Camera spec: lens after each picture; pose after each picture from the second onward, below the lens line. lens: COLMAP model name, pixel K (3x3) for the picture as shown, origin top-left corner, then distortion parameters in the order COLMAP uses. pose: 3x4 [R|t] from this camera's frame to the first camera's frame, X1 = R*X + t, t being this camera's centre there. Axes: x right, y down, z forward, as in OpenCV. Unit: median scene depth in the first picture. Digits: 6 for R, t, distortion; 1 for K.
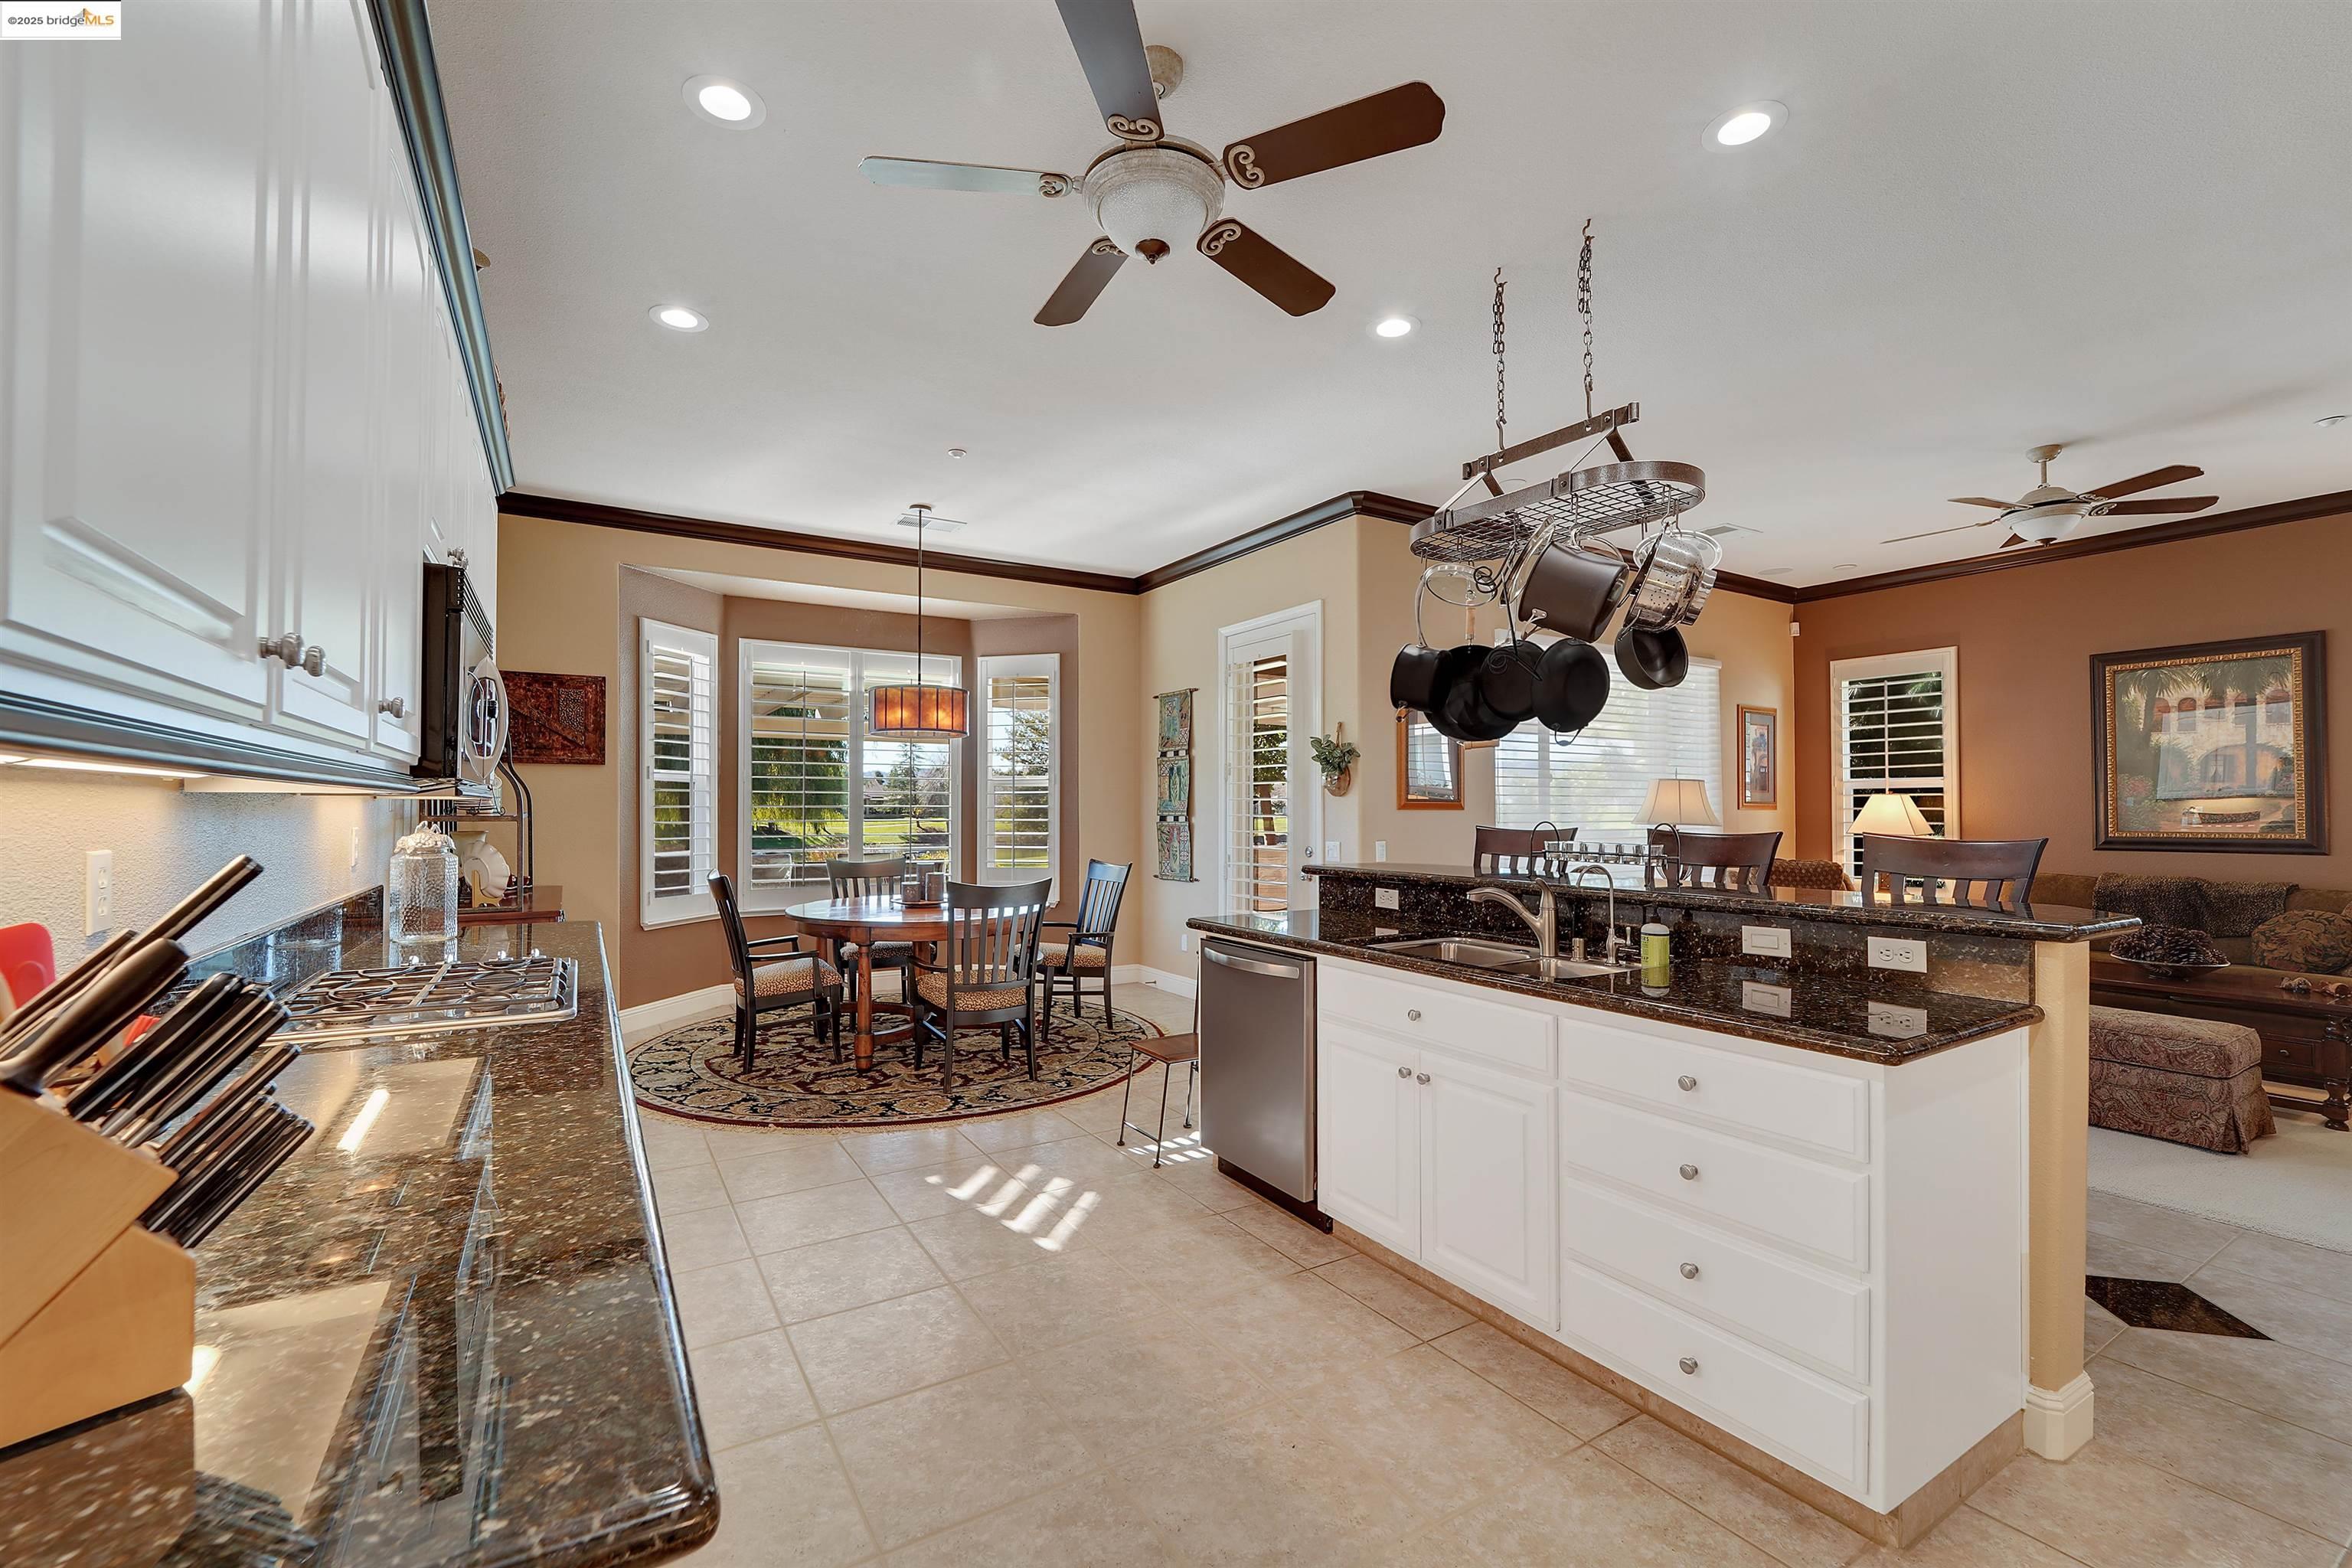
lens RADIAL K [[973.0, 0, 1146.7], [0, 973.0, 789.8], [0, 0, 1]] dist [-0.013289, -0.001309]
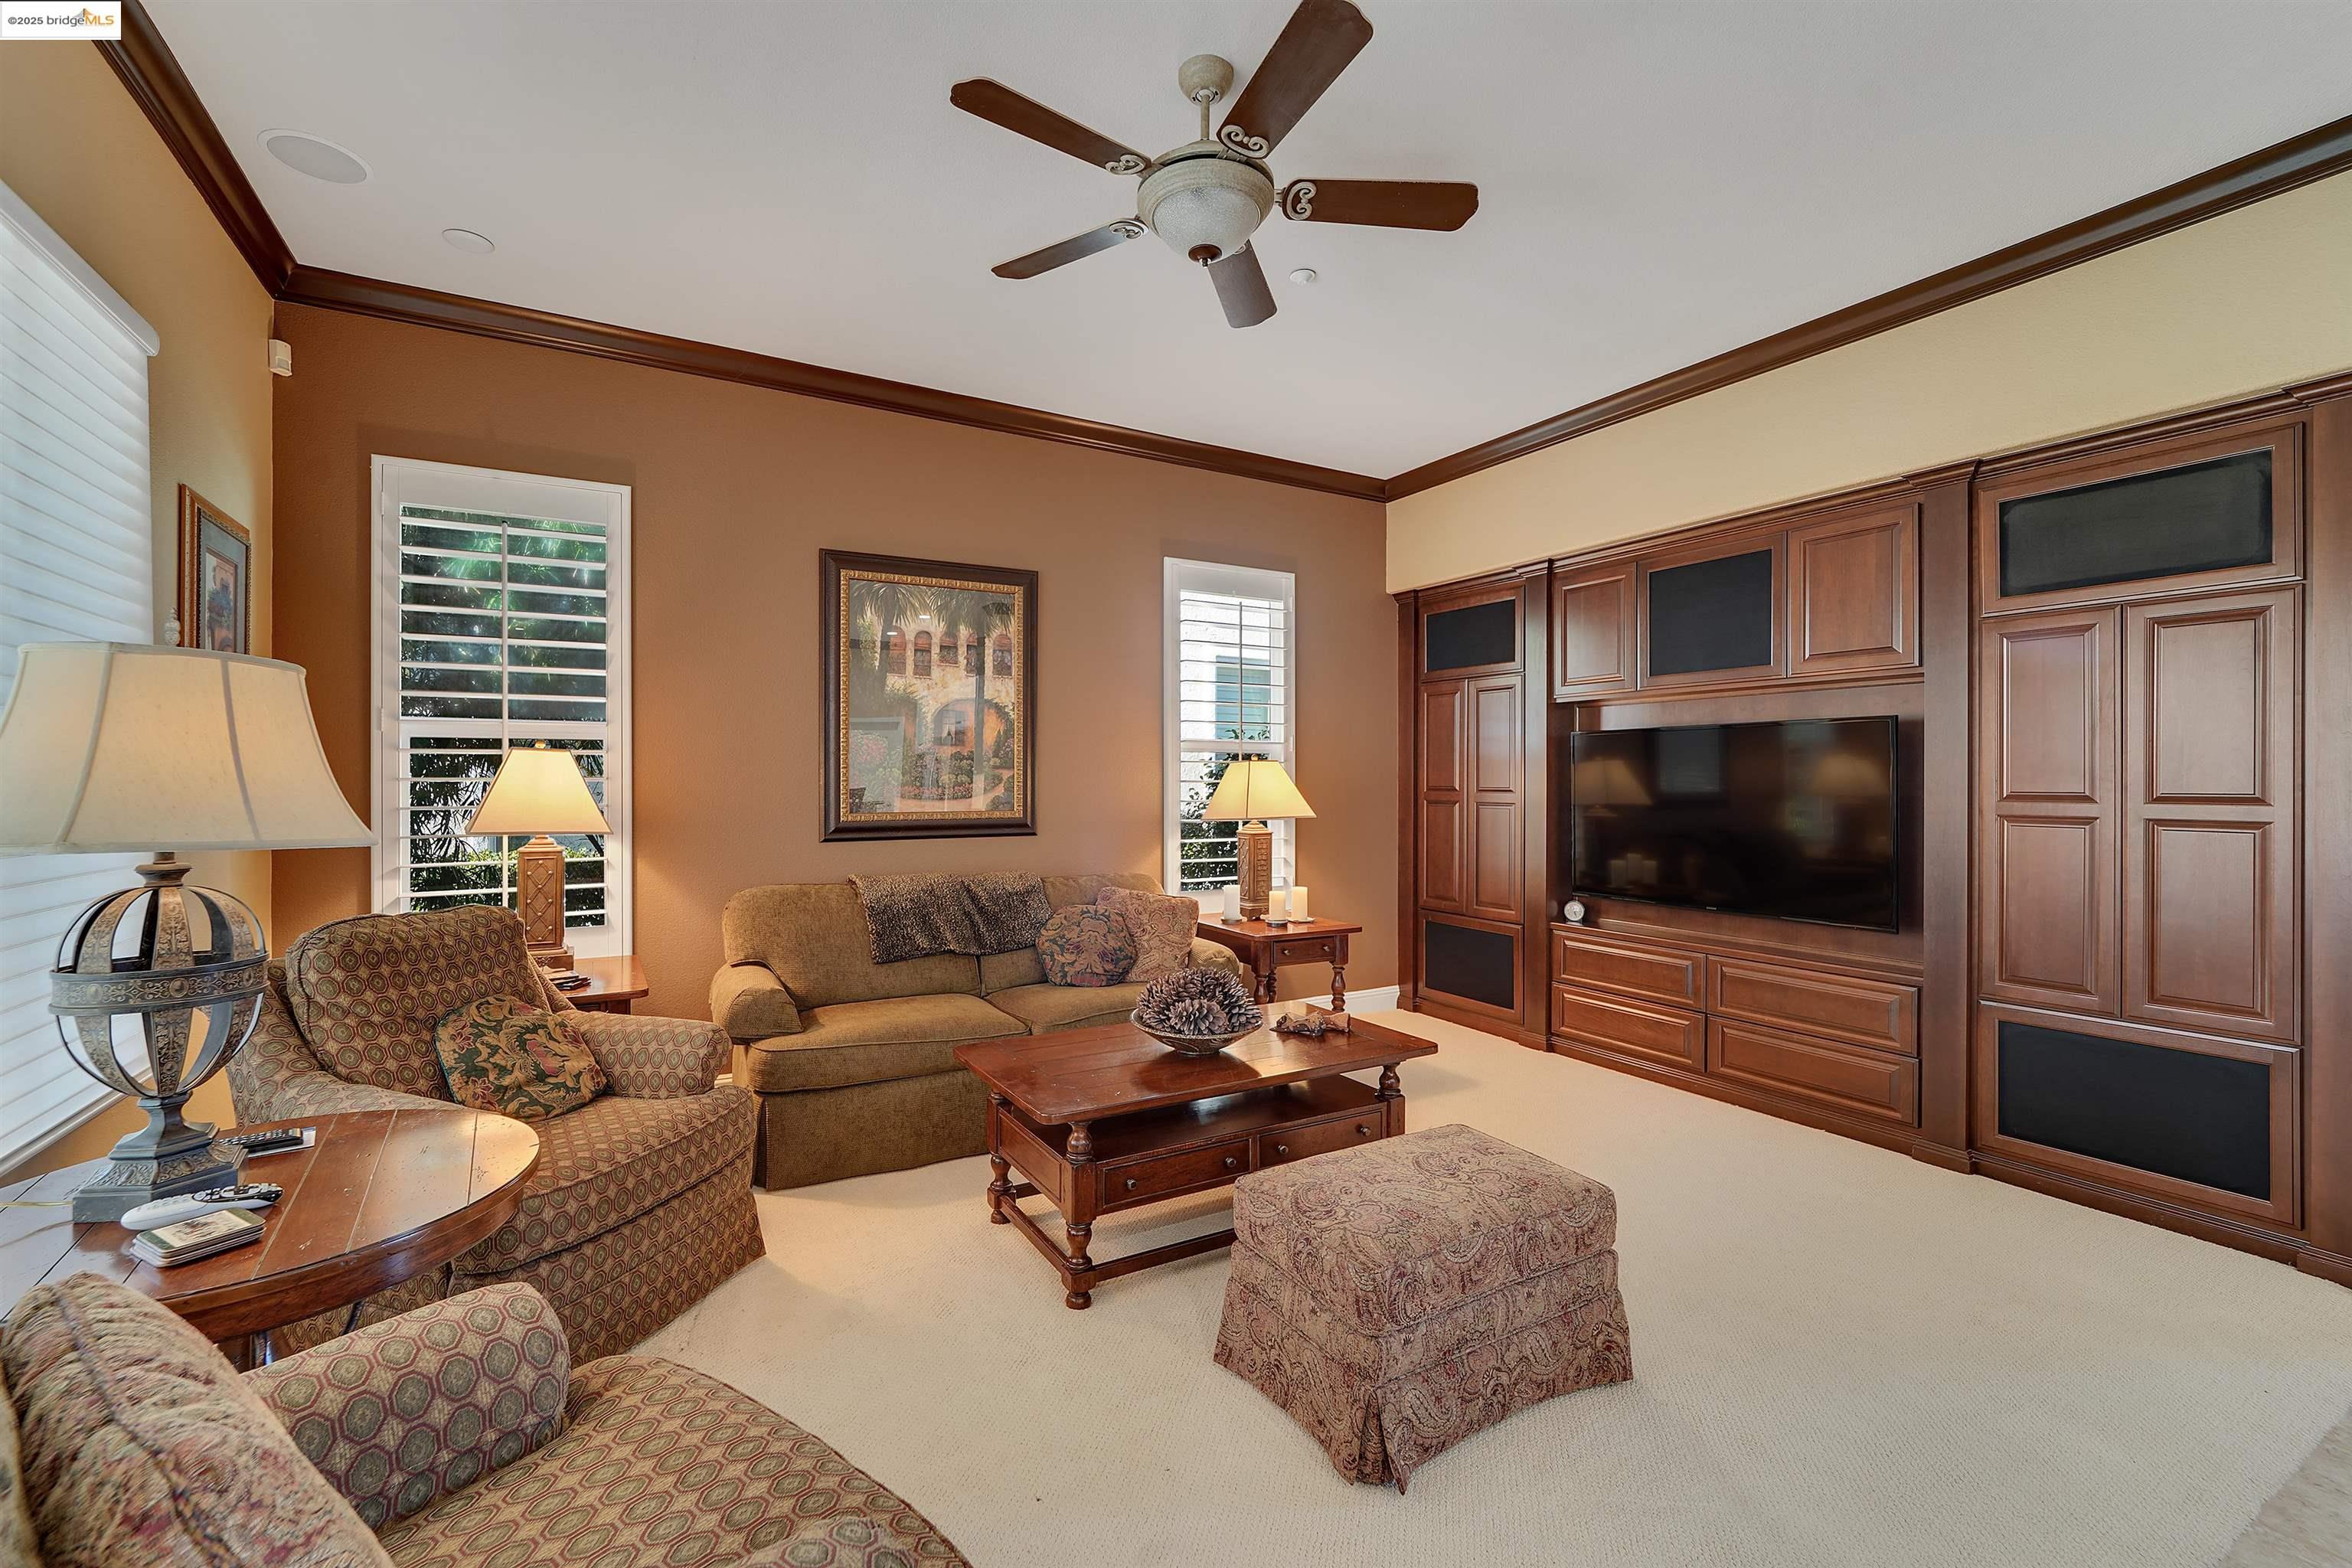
lens RADIAL K [[973.0, 0, 1169.5], [0, 973.0, 783.0], [0, 0, 1]] dist [-0.013289, -0.001309]
pose [[0.011234, -0.005596, 0.999921, 0.339620], [-0.023965, 0.999696, 0.005864, 0.012840], [-0.999650, -0.024029, 0.011096, 0.805848]]
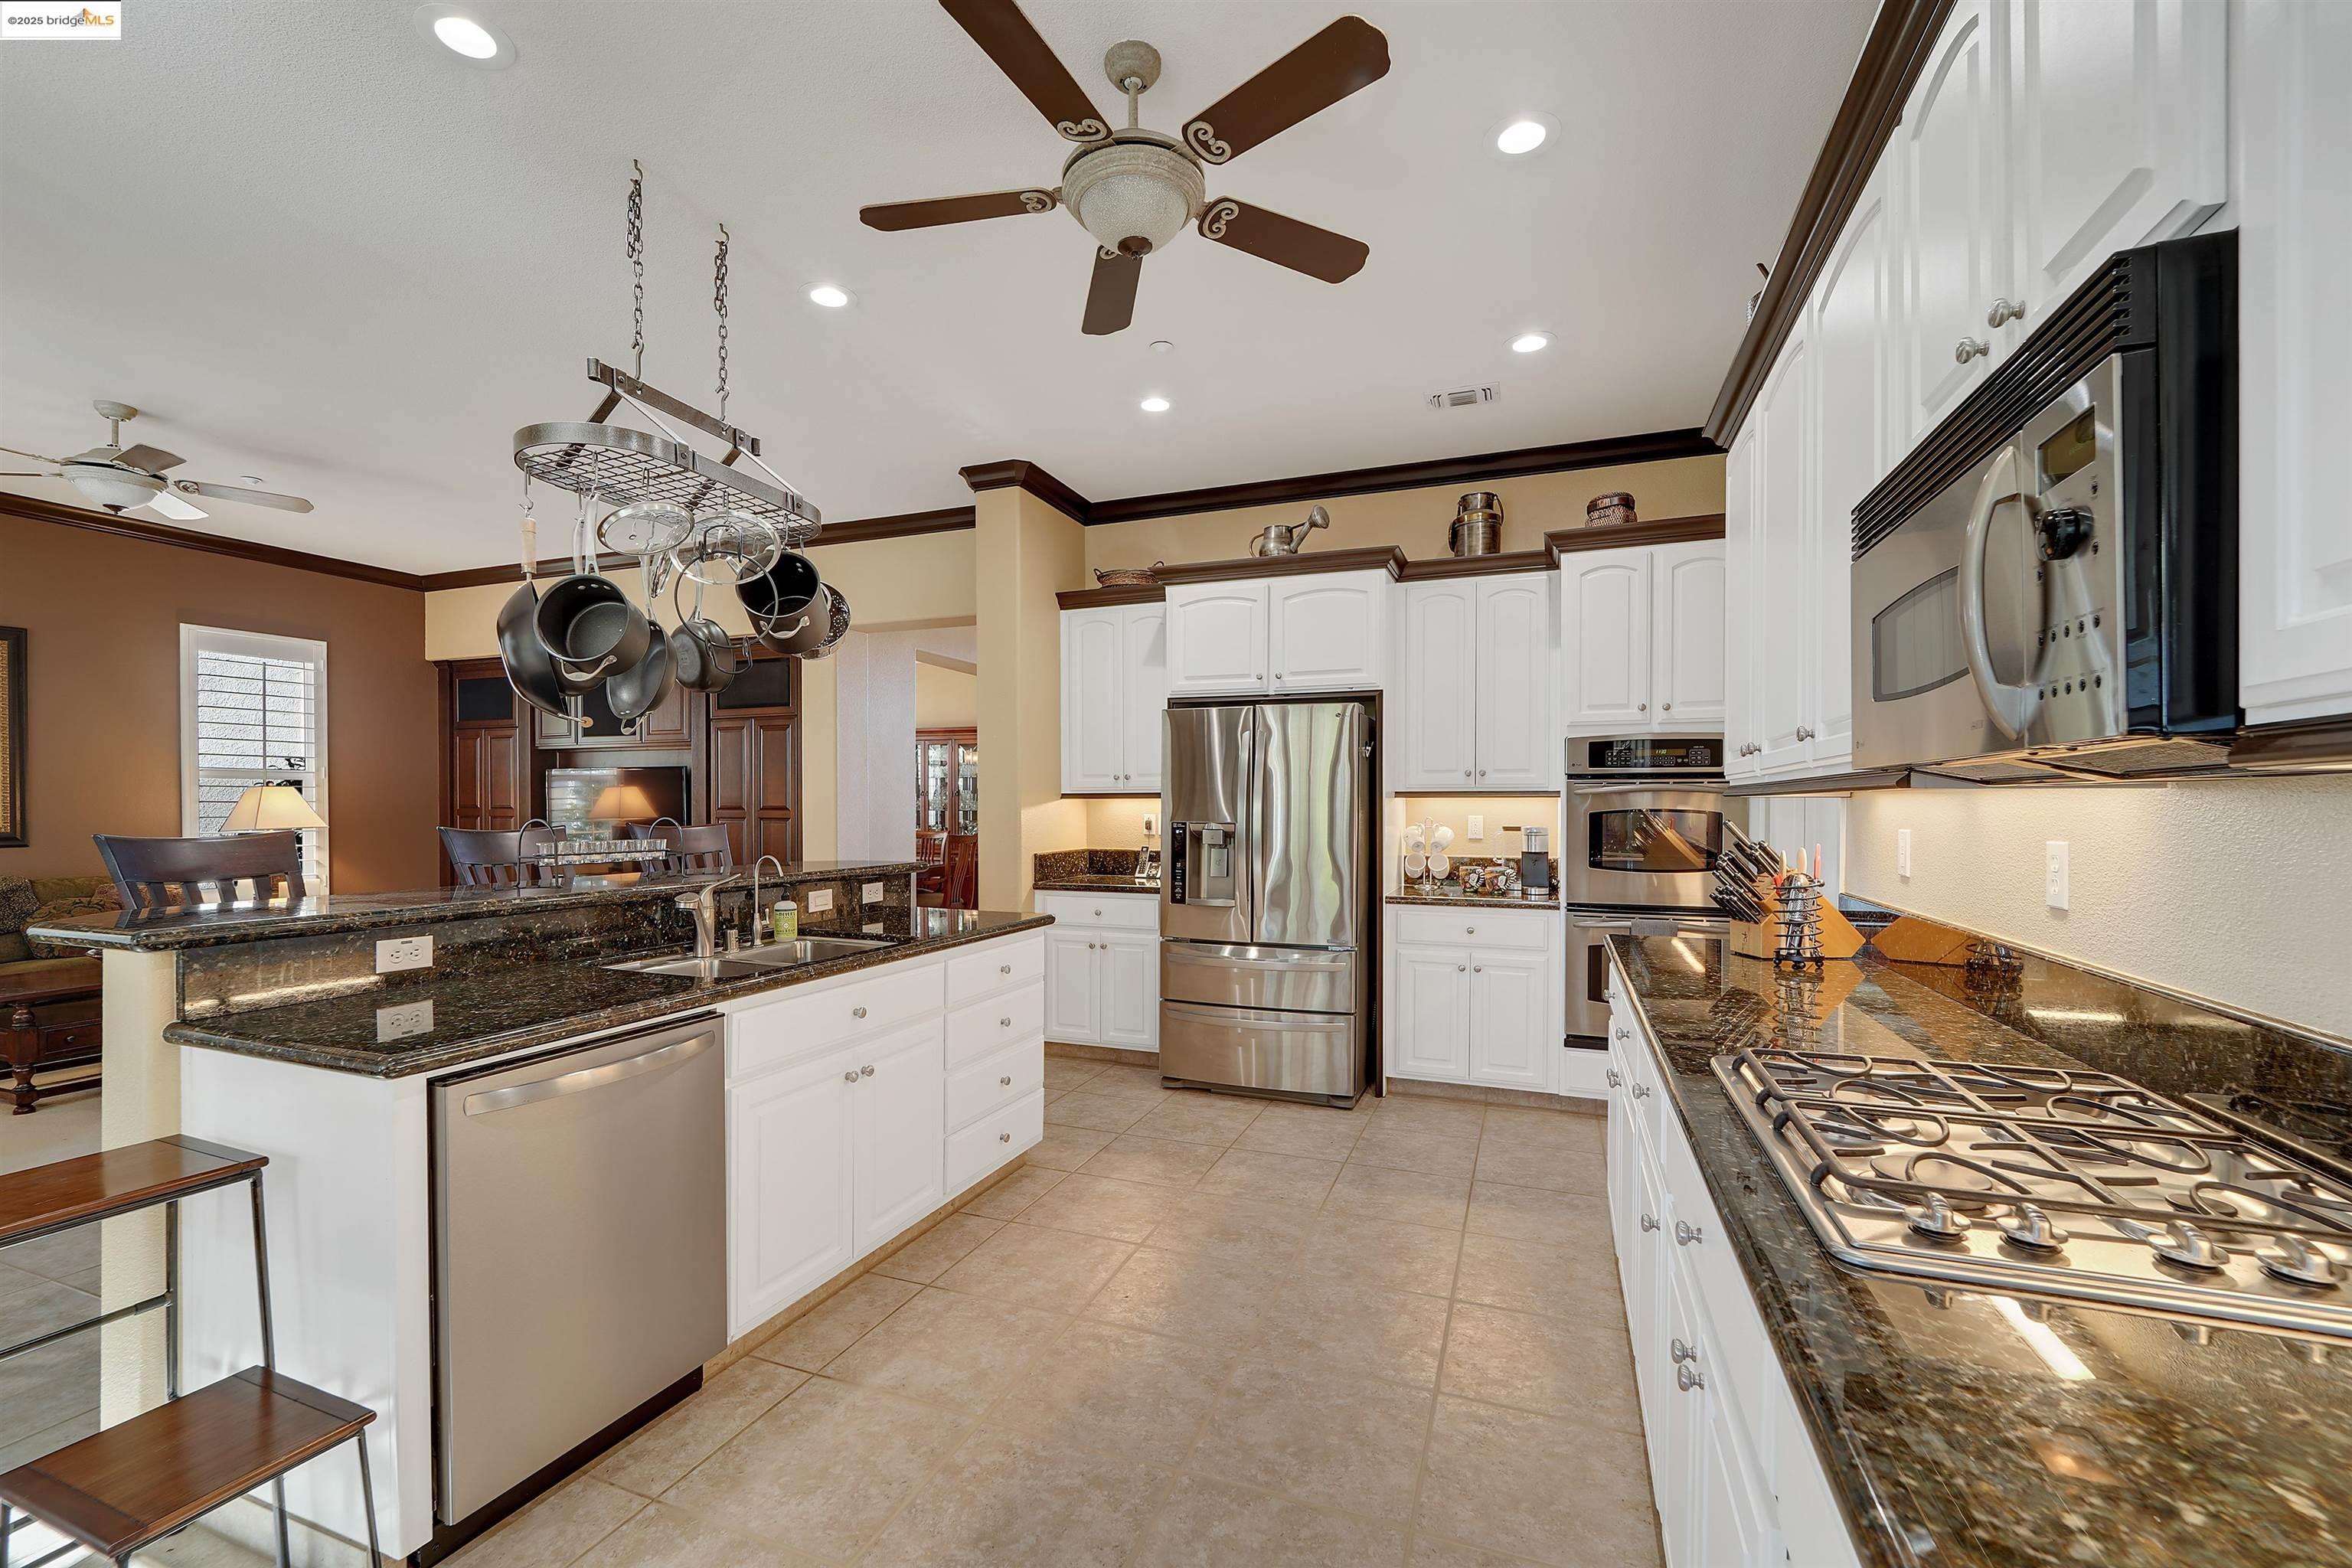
lens RADIAL K [[973.0, 0, 1162.1], [0, 973.0, 815.4], [0, 0, 1]] dist [-0.013289, -0.001309]
pose [[-0.617058, -0.012018, 0.786826, -0.311247], [-0.017607, 0.999844, 0.001464, 0.010853], [-0.786721, -0.012950, -0.617173, 0.618072]]
